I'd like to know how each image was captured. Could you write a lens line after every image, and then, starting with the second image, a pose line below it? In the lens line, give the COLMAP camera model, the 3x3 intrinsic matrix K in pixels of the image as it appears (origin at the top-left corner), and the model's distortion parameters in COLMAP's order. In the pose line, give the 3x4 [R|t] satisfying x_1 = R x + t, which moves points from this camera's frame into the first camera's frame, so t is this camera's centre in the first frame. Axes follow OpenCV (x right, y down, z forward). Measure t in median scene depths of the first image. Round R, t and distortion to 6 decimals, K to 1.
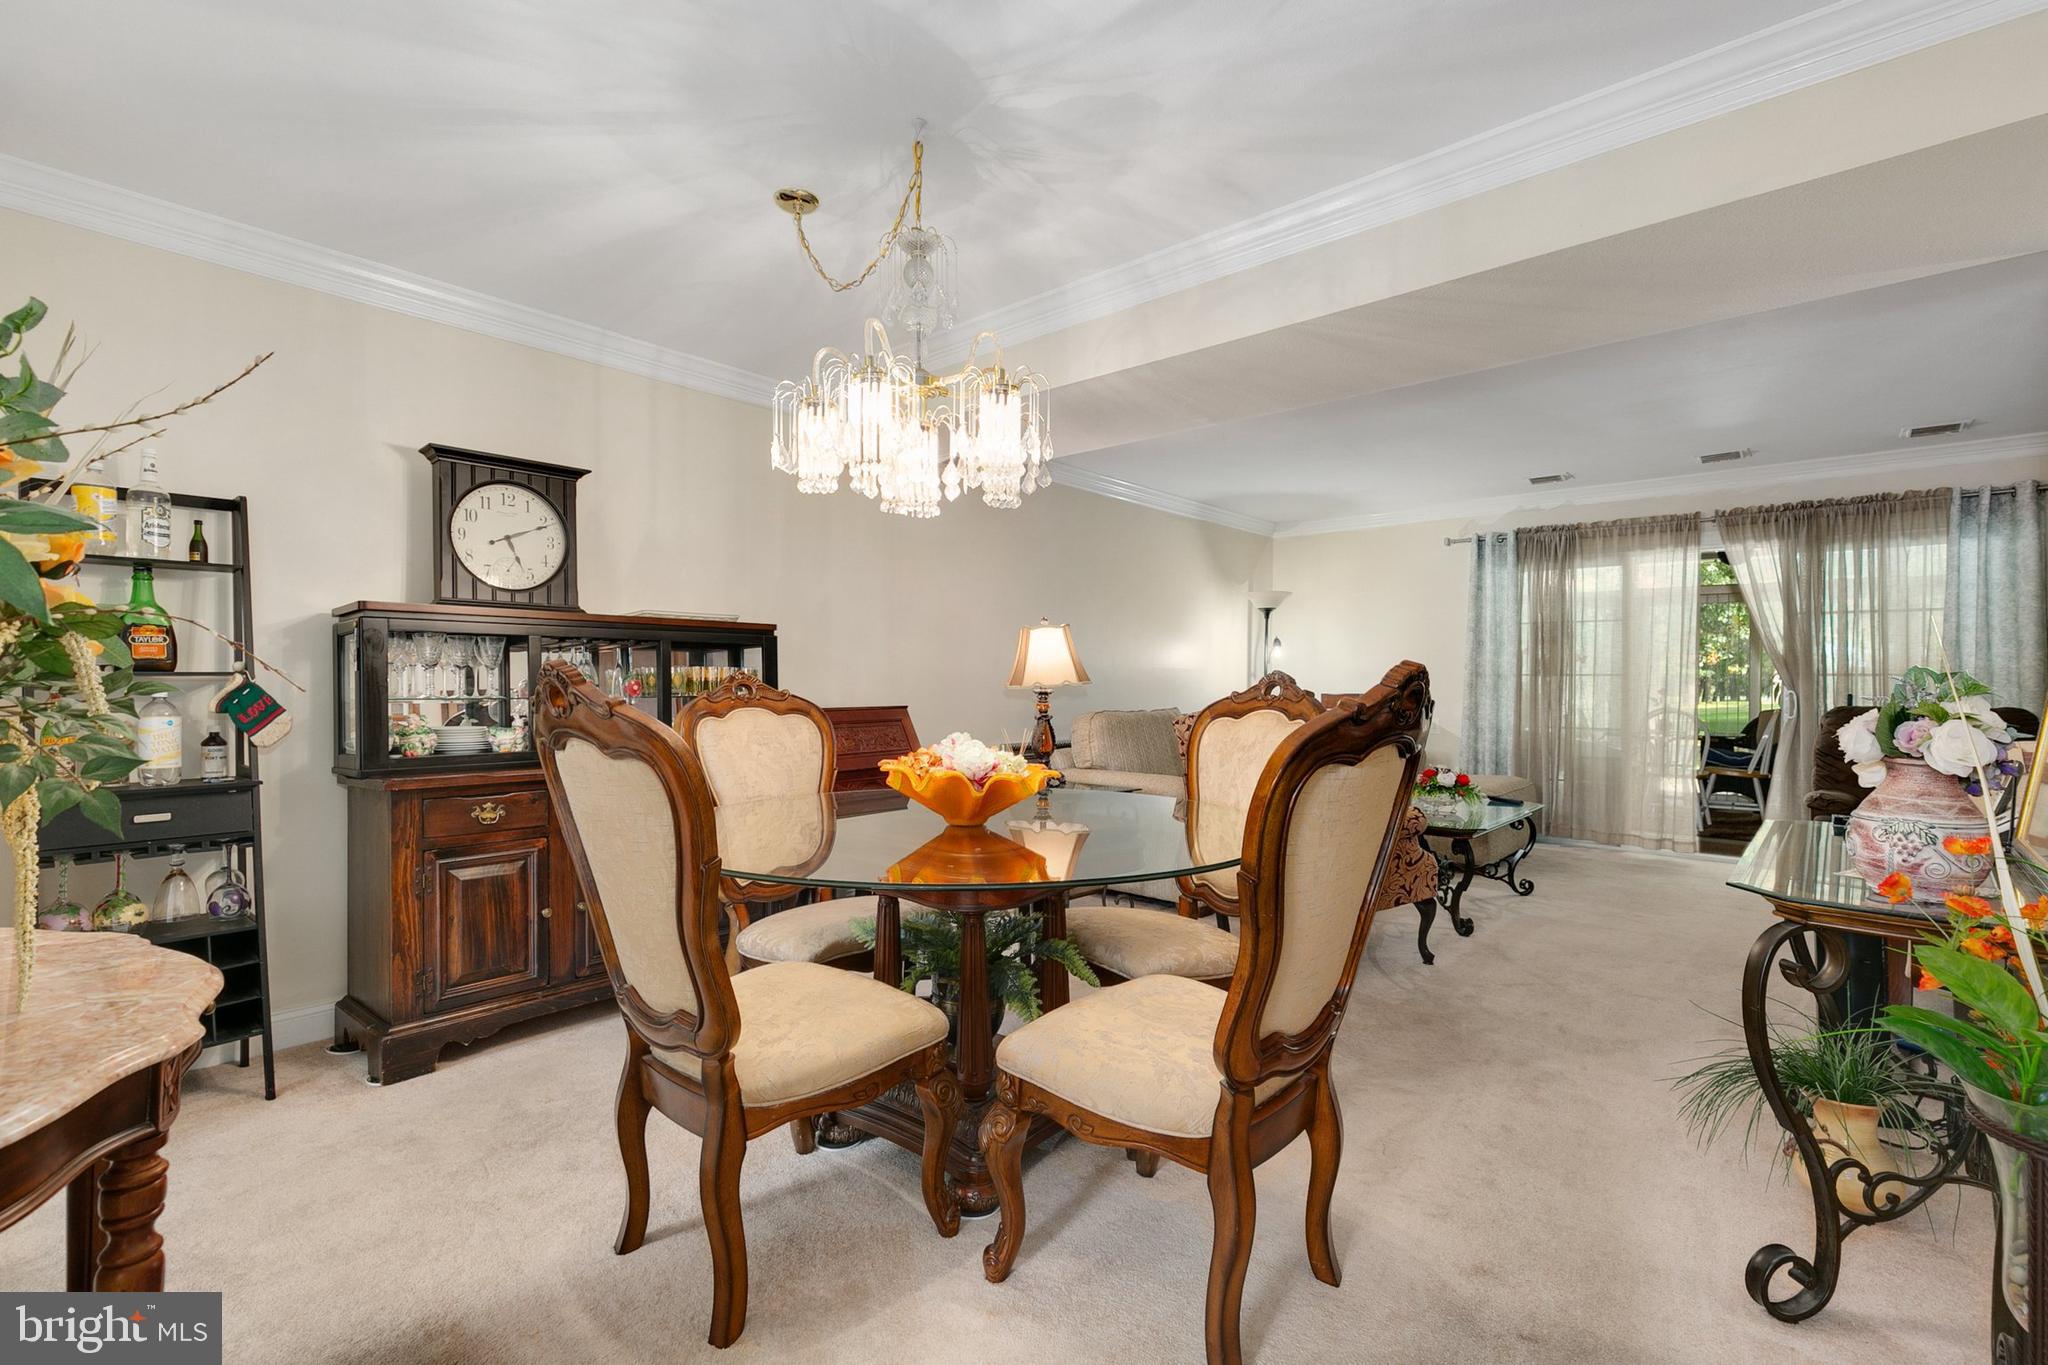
lens RADIAL K [[914.4, 0, 1024.0], [0, 914.4, 682.5], [0, 0, 1]] dist [0.001933, -0.000453]
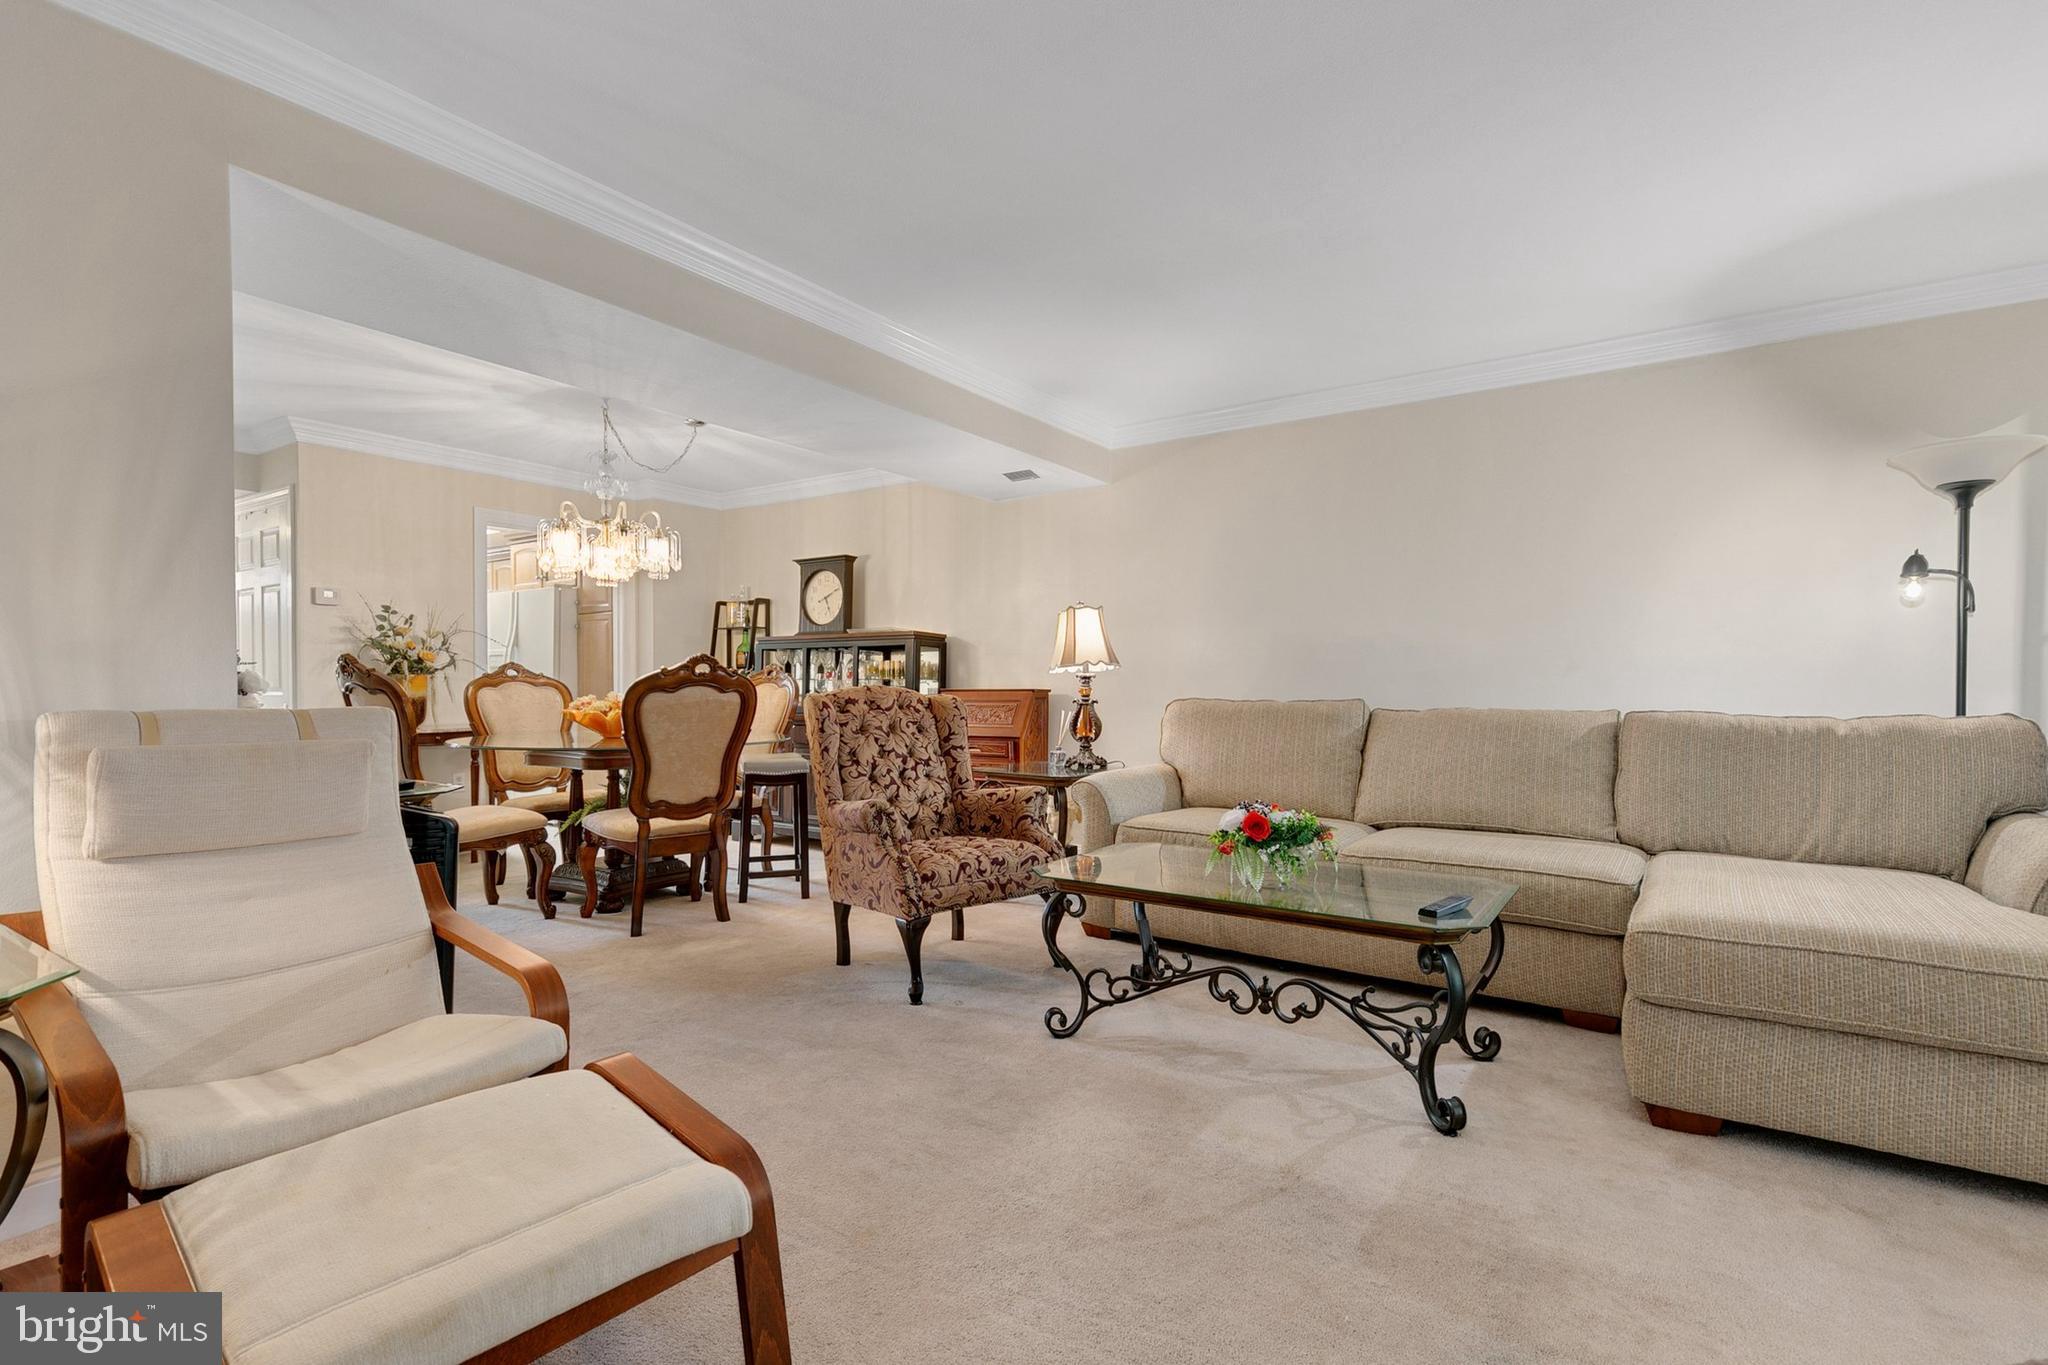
lens RADIAL K [[923.7, 0, 1022.7], [0, 923.7, 682.3], [0, 0, 1]] dist [0.005999, -0.001017]
pose [[0.089291, -0.011360, -0.995941, 0.715991], [0.001298, 0.999935, -0.011289, 0.019853], [0.996005, -0.000285, 0.089300, 0.636565]]
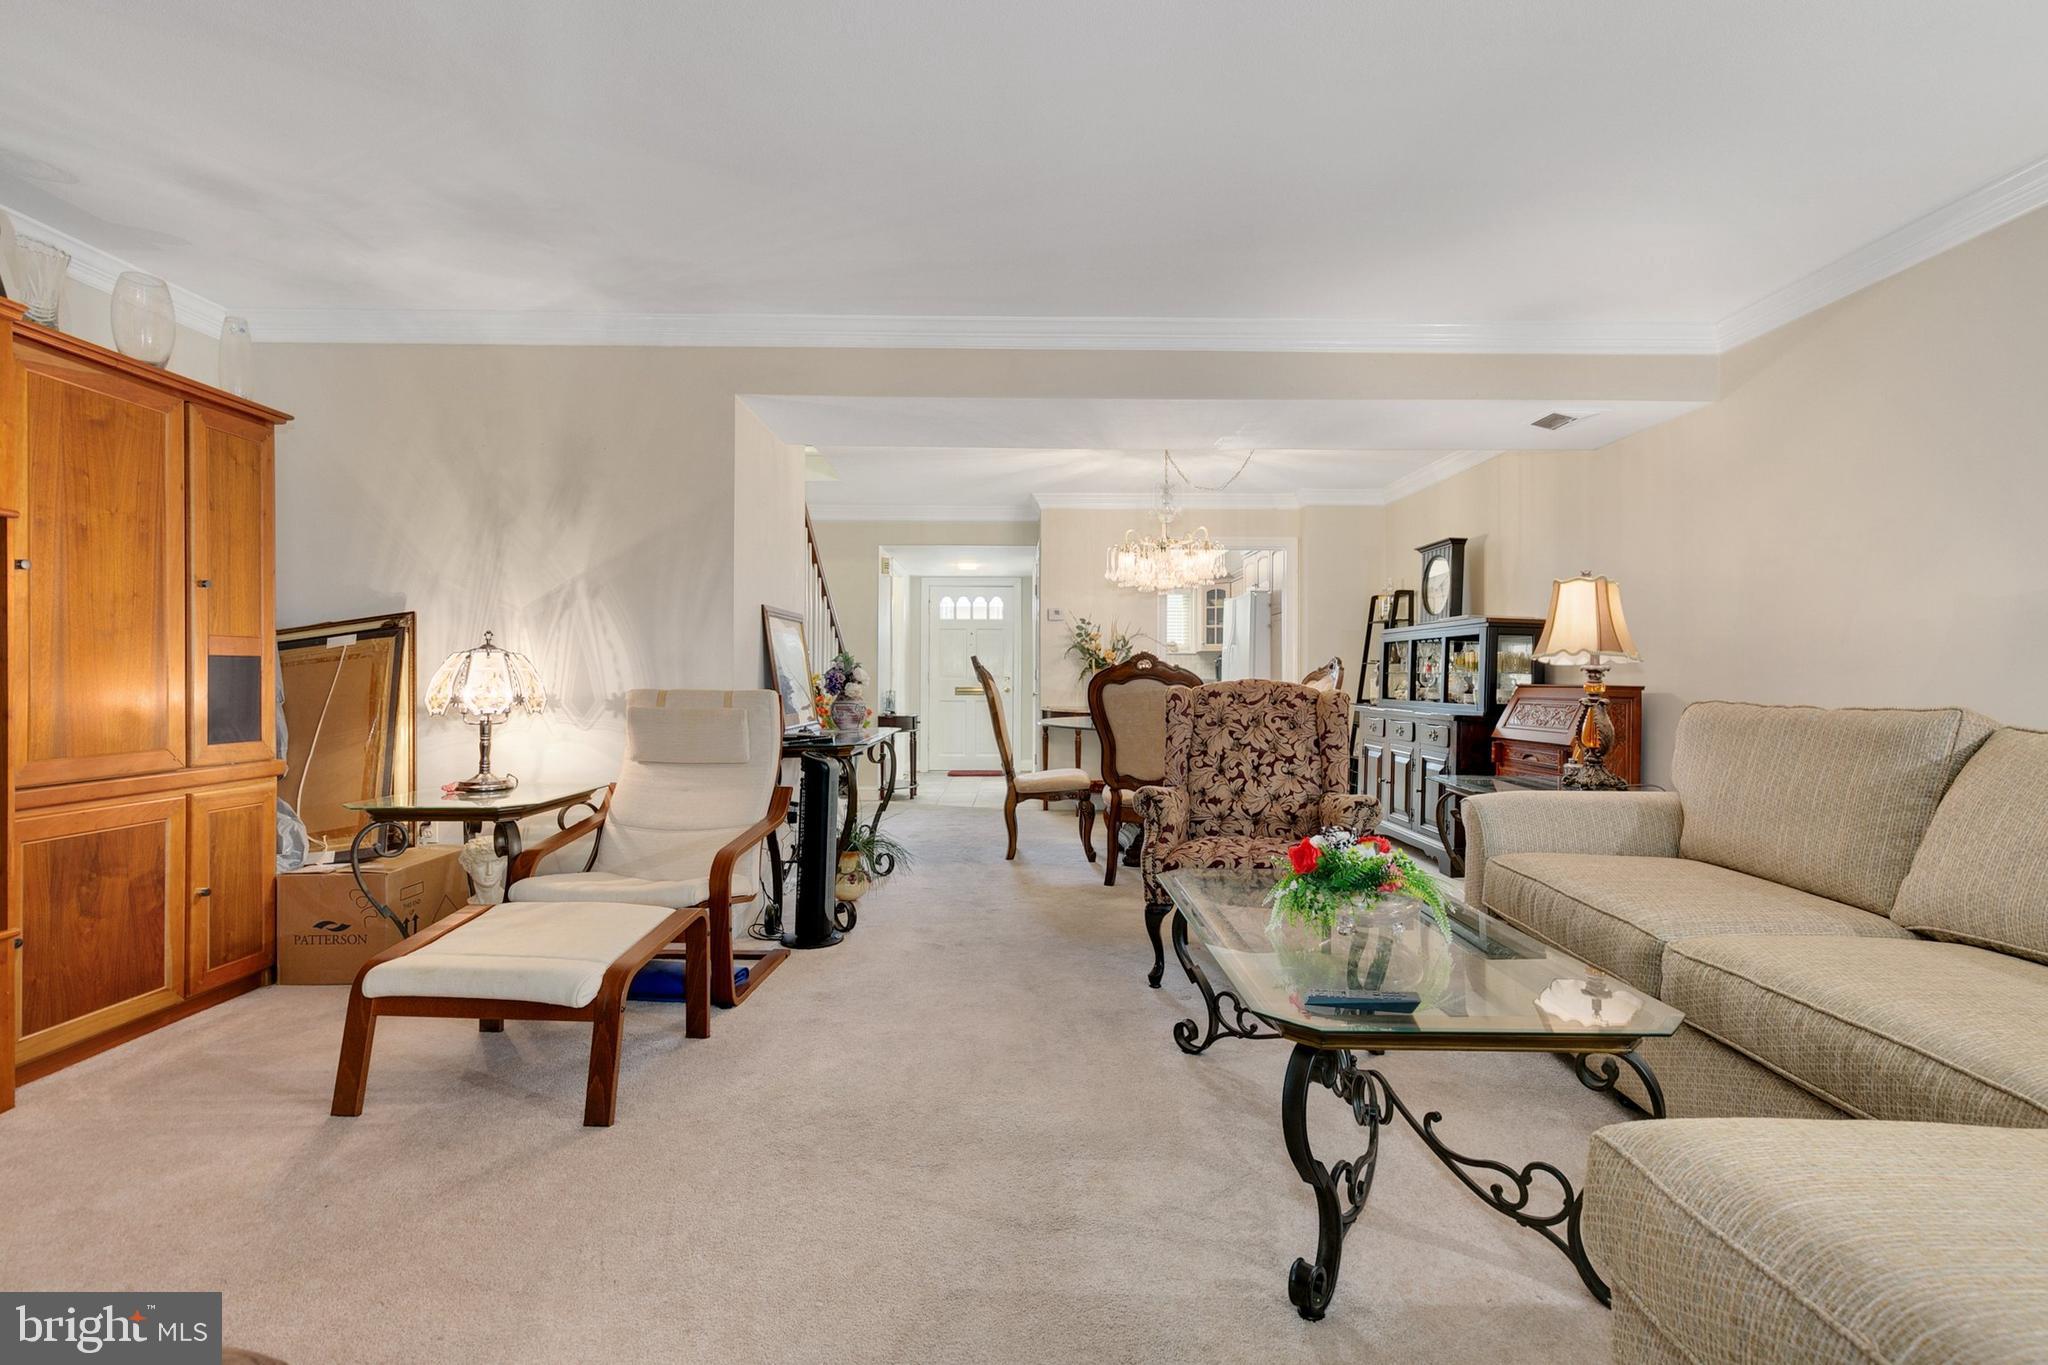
lens RADIAL K [[898.9, 0, 1026.7], [0, 898.9, 645.9], [0, 0, 1]] dist [0.009308, -0.000158]
pose [[-0.747940, -0.033856, -0.662902, 0.613693], [-0.010709, 0.999184, -0.038948, 0.017614], [0.663680, -0.022032, -0.747693, 0.934861]]
